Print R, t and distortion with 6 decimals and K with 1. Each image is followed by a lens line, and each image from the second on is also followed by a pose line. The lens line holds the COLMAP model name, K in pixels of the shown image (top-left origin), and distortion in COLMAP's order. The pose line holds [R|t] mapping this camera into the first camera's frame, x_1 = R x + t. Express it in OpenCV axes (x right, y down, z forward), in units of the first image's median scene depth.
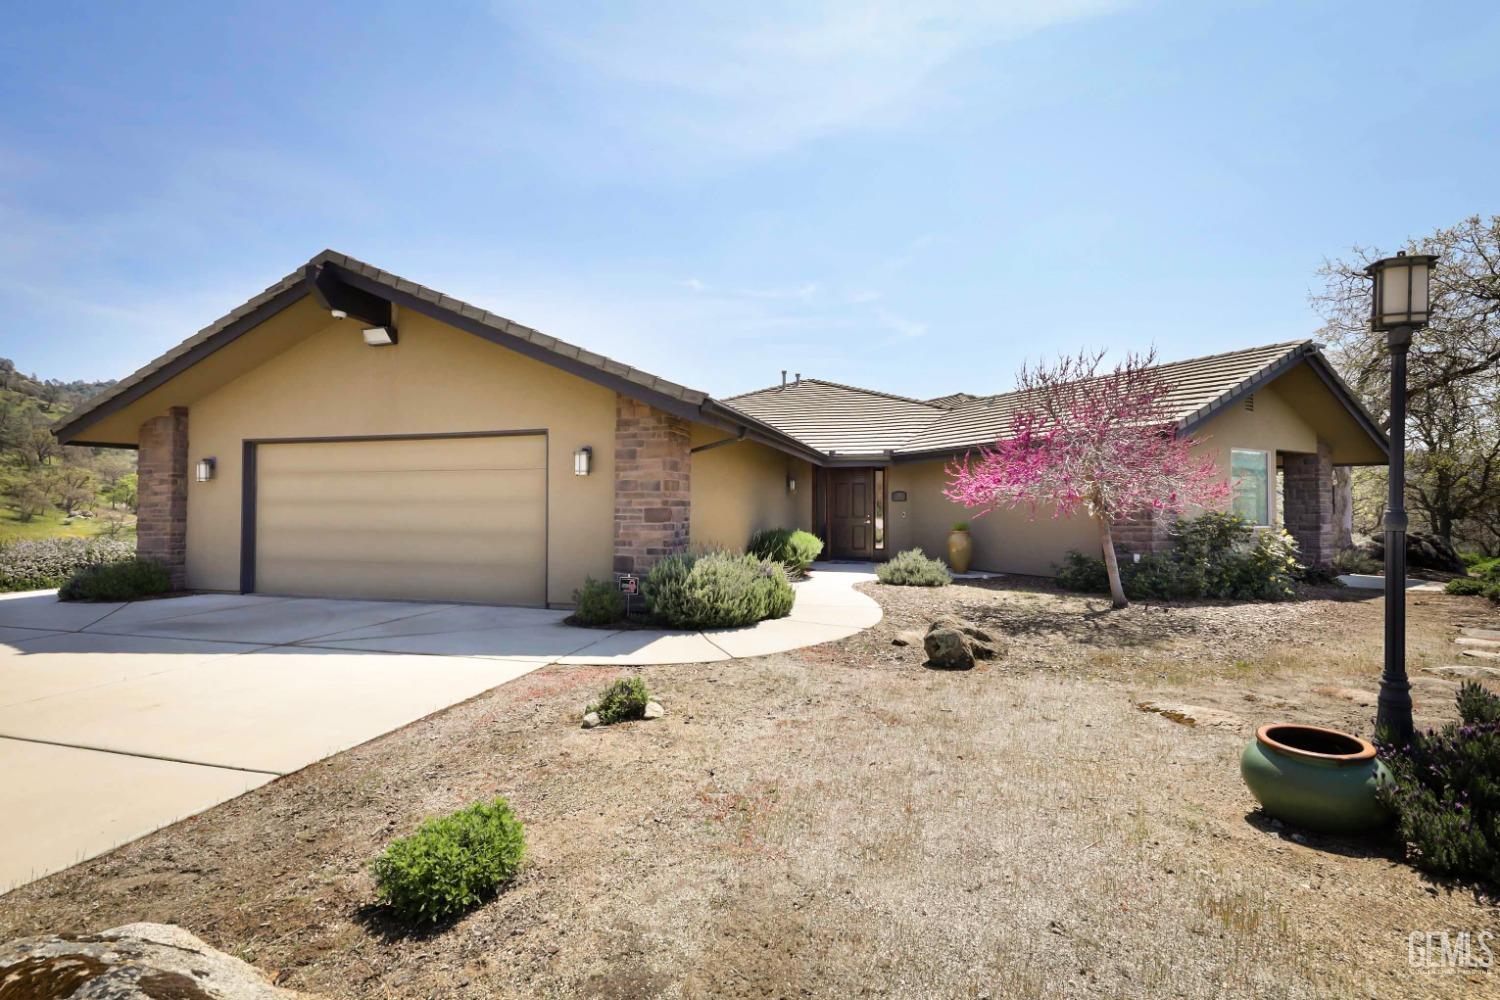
lens RADIAL K [[657.3, 0, 755.1], [0, 657.3, 504.4], [0, 0, 1]] dist [0.009939, 0.000233]
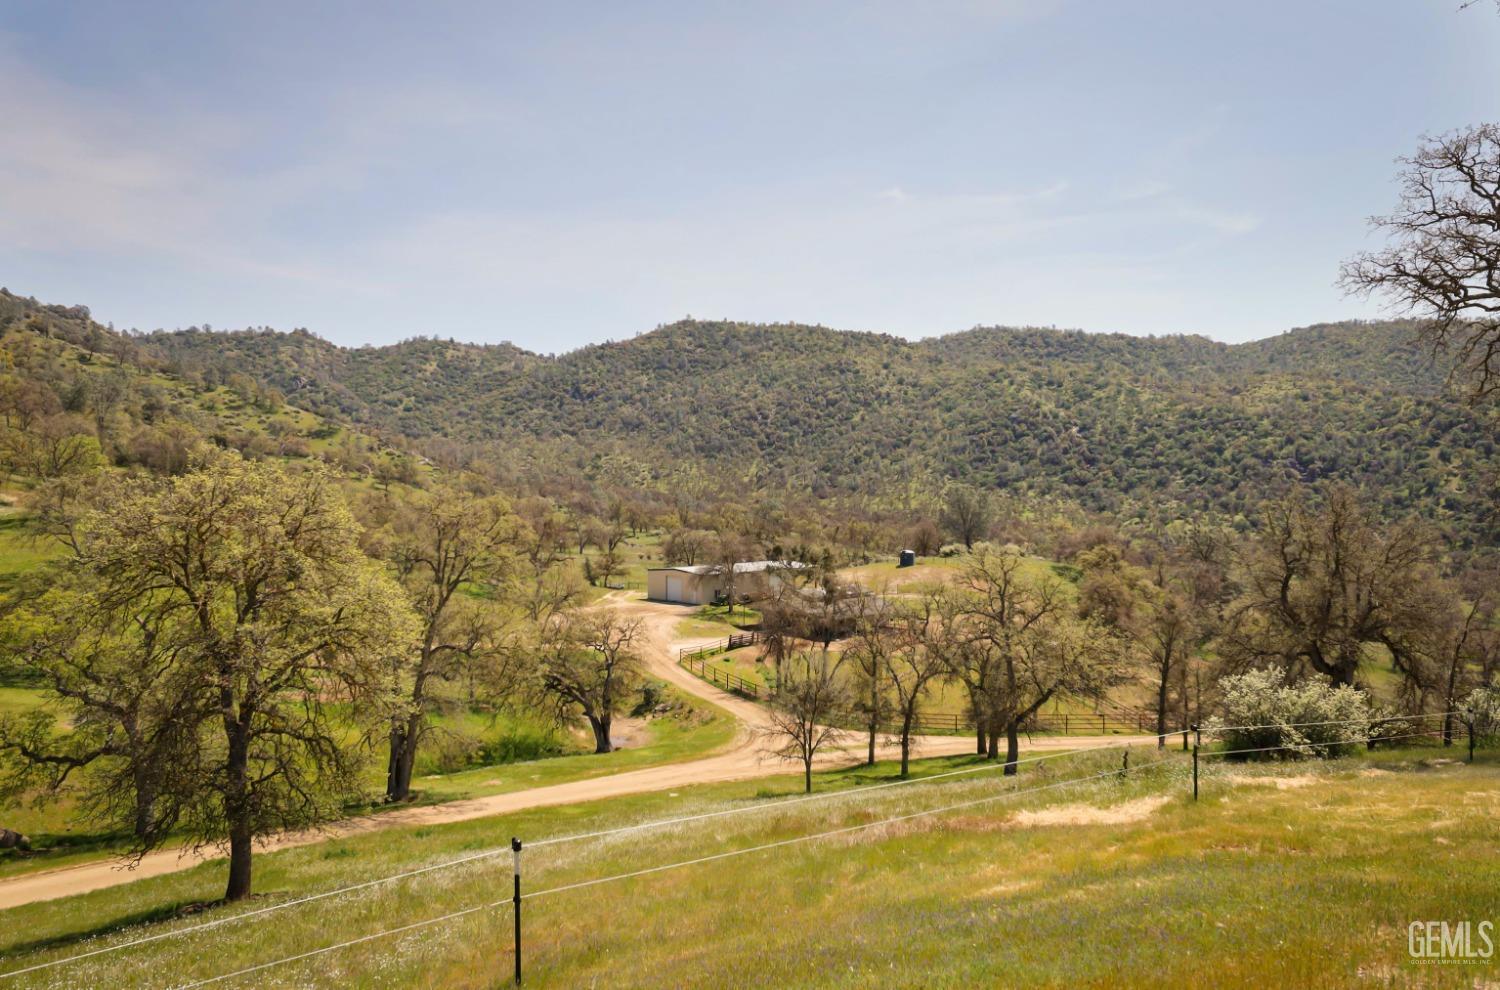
lens RADIAL K [[977.0, 0, 756.4], [0, 977.0, 494.5], [0, 0, 1]] dist [-0.000135, 0.028731]
pose [[0.965259, 0.003883, -0.261267, -0.185082], [-0.000816, 0.999930, 0.011845, 0.010887], [0.261295, -0.011220, 0.965194, 4.420467]]
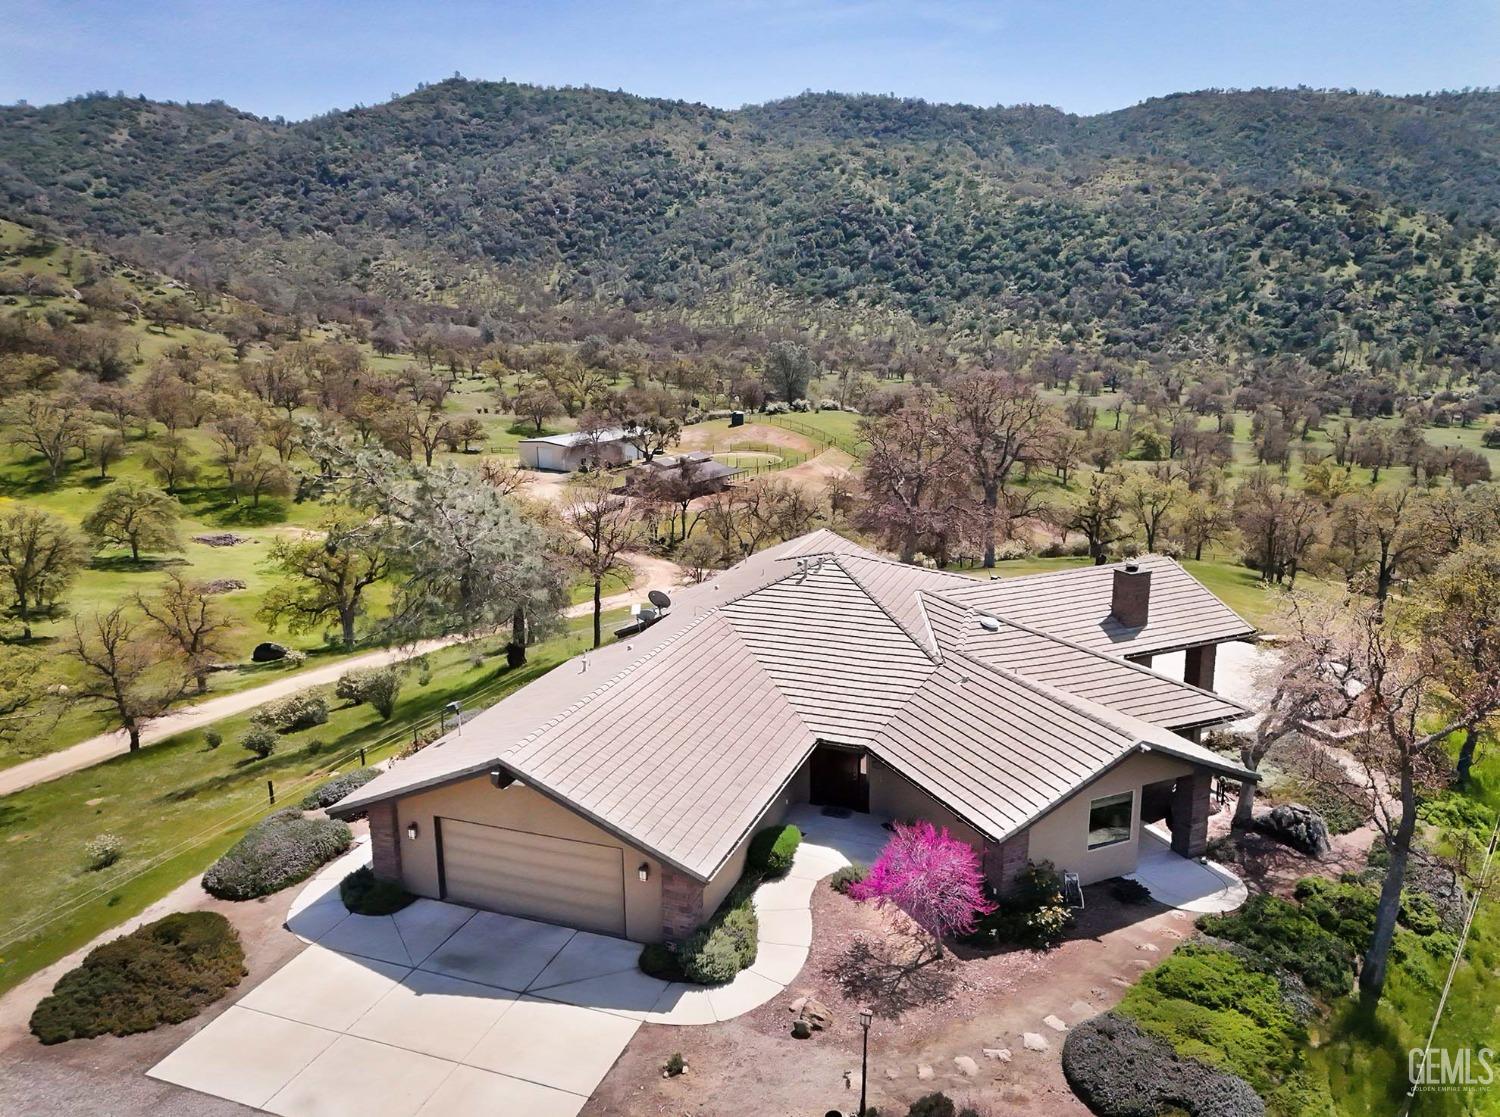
lens RADIAL K [[1129.4, 0, 750.0], [0, 1129.4, 558.5], [0, 0, 1]] dist [0.038486, -0.009492]
pose [[0.995749, 0.011062, -0.091442, 0.318781], [0.011793, 0.969282, 0.245670, -1.730566], [0.091351, -0.245704, 0.965031, -1.846252]]
